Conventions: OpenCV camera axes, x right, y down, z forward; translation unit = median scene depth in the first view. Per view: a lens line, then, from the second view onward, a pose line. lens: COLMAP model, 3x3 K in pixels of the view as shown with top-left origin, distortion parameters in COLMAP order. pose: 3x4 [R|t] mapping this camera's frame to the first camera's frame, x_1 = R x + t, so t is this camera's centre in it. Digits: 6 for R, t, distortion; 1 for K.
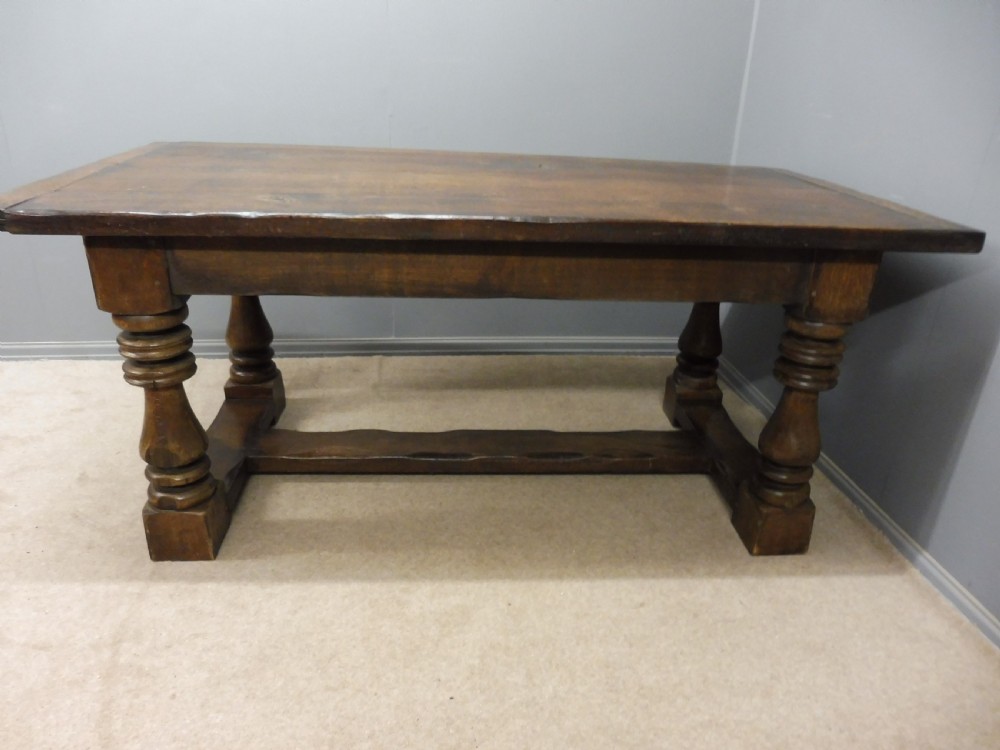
lens RADIAL K [[727.9, 0, 500.5], [0, 727.9, 379.5], [0, 0, 1]] dist [-0.048320, 0.012818]
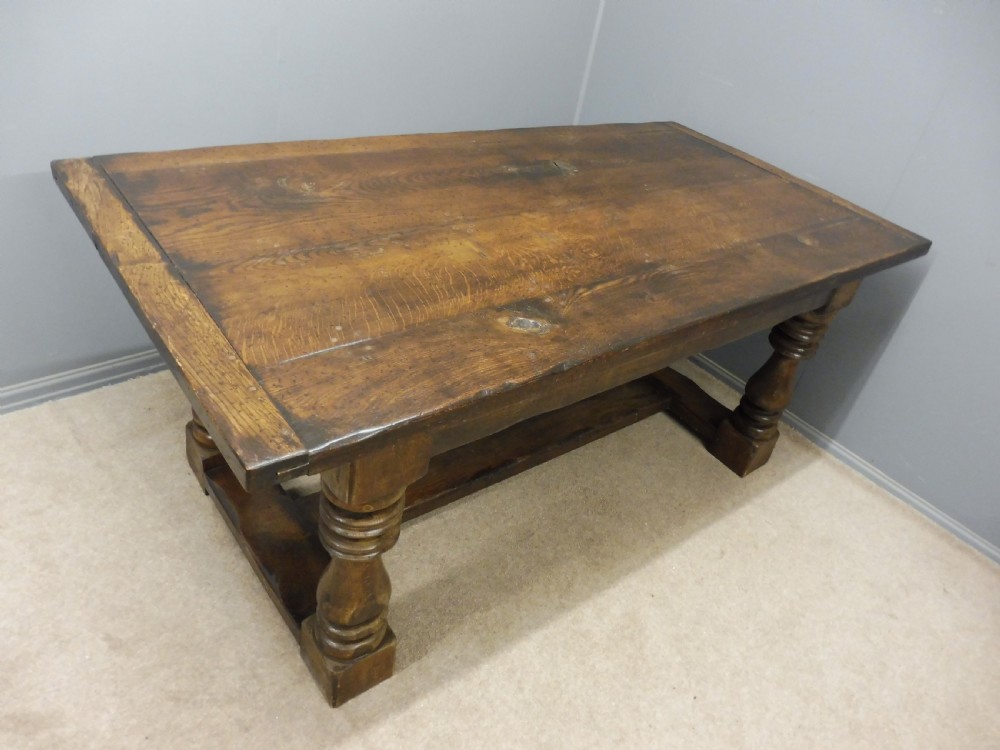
lens RADIAL K [[727.9, 0, 502.6], [0, 727.9, 372.9], [0, 0, 1]] dist [-0.048320, 0.012818]
pose [[0.819804, -0.241862, 0.519061, -0.715971], [0.093396, 0.950764, 0.295510, -0.405934], [-0.564977, -0.193782, 0.802029, 0.268573]]
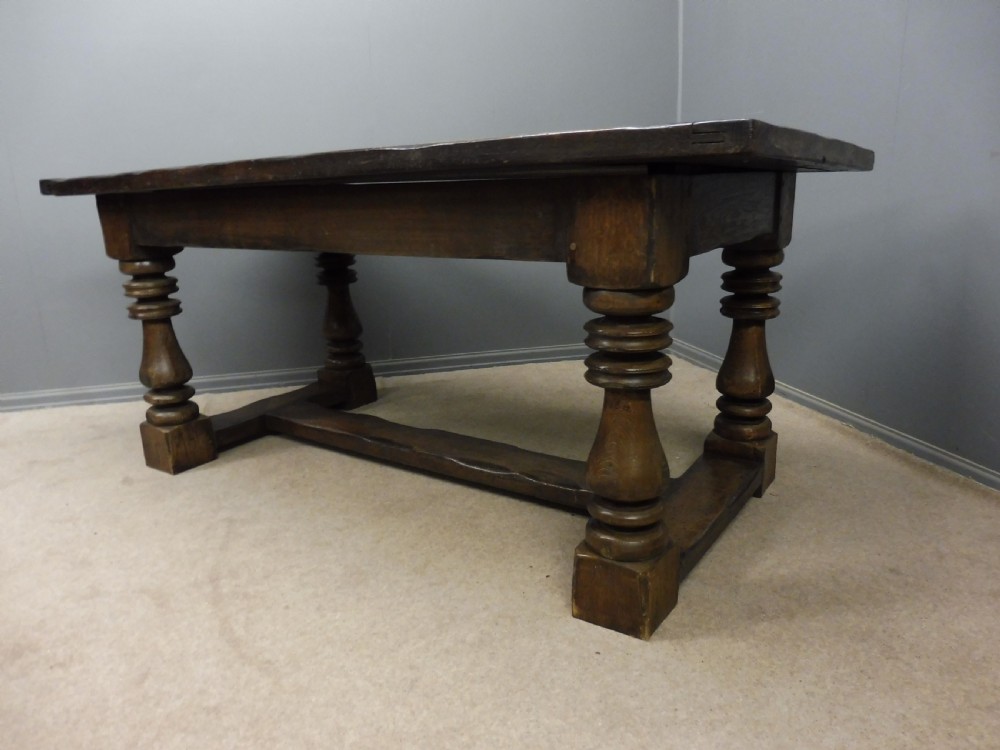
lens RADIAL K [[727.9, 0, 504.5], [0, 727.9, 375.0], [0, 0, 1]] dist [-0.048320, 0.012818]
pose [[0.988346, -0.101667, 0.113297, -0.193080], [0.117983, 0.981907, -0.148114, 0.255984], [-0.096189, 0.159755, 0.982459, -0.094550]]
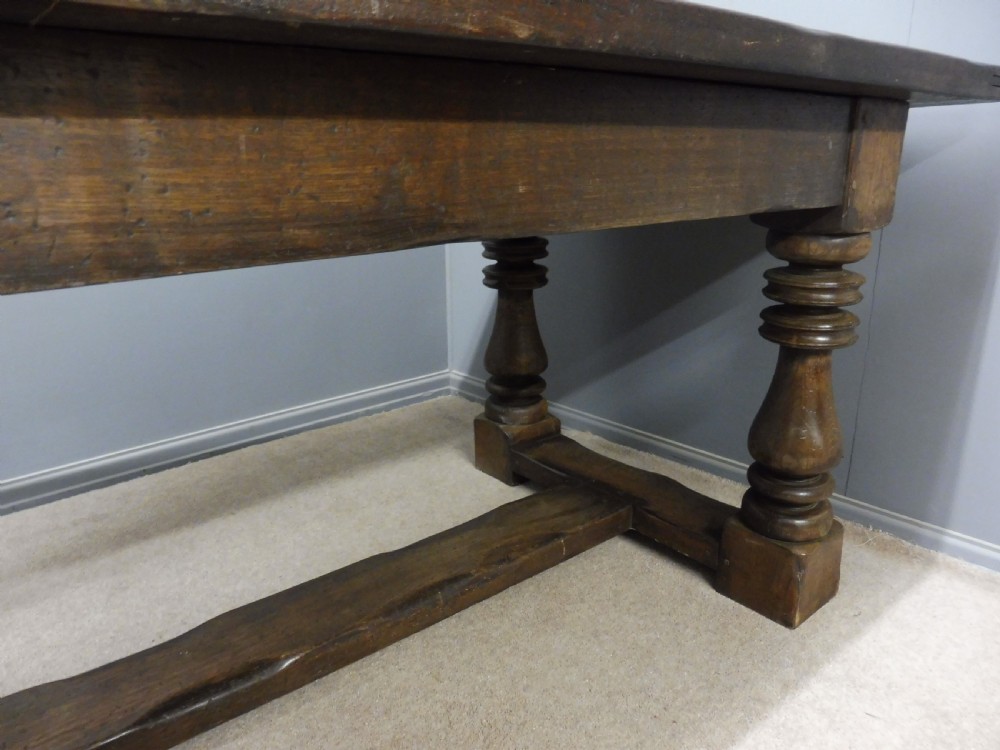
lens RADIAL K [[727.9, 0, 505.1], [0, 727.9, 378.3], [0, 0, 1]] dist [-0.048320, 0.012818]
pose [[0.812073, -0.218364, 0.541160, -0.171590], [0.275787, 0.960864, -0.026131, -0.024384], [-0.514275, 0.170466, 0.840513, 0.635040]]
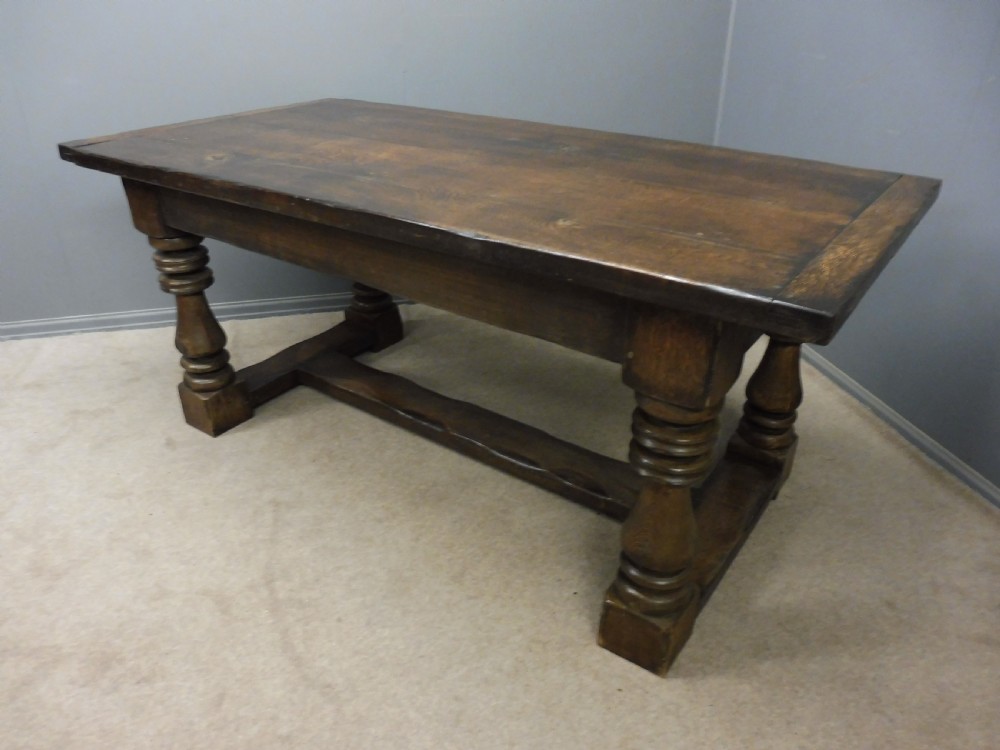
lens RADIAL K [[727.9, 0, 503.2], [0, 727.9, 377.4], [0, 0, 1]] dist [-0.048320, 0.012818]
pose [[0.992750, -0.084955, 0.085033, -0.220089], [0.076692, 0.992410, 0.096131, -0.029280], [-0.092554, -0.088912, 0.991730, -0.118946]]
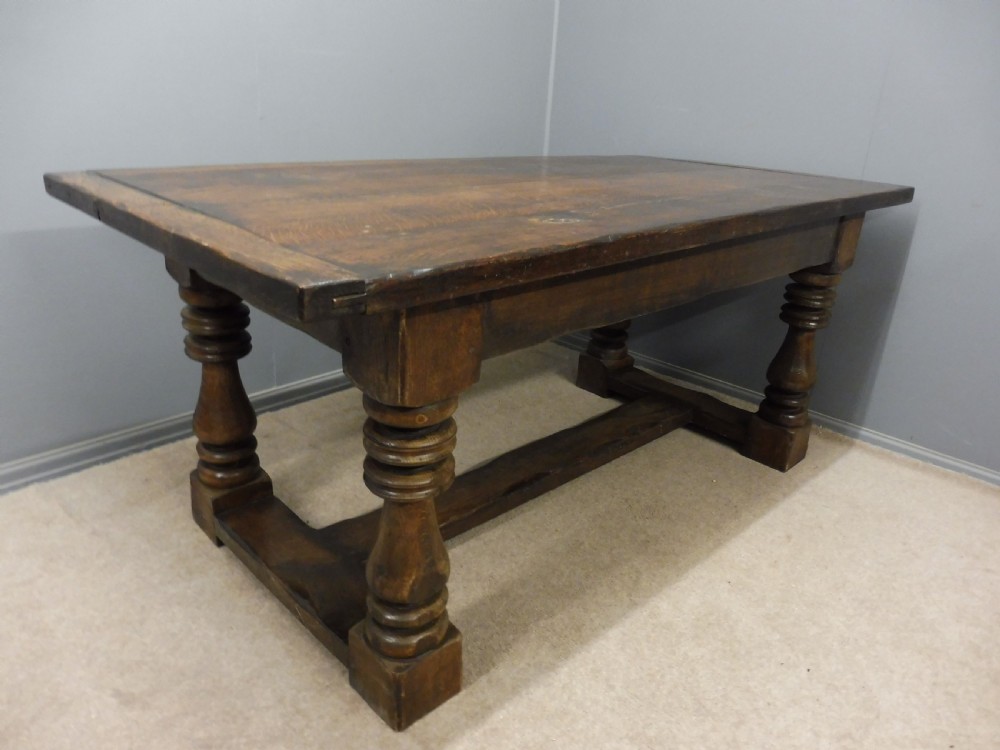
lens RADIAL K [[727.9, 0, 499.2], [0, 727.9, 373.4], [0, 0, 1]] dist [-0.048320, 0.012818]
pose [[0.764250, -0.234185, 0.600899, -0.808249], [0.233233, 0.969040, 0.081022, -0.146584], [-0.601269, 0.078228, 0.795208, 0.346406]]
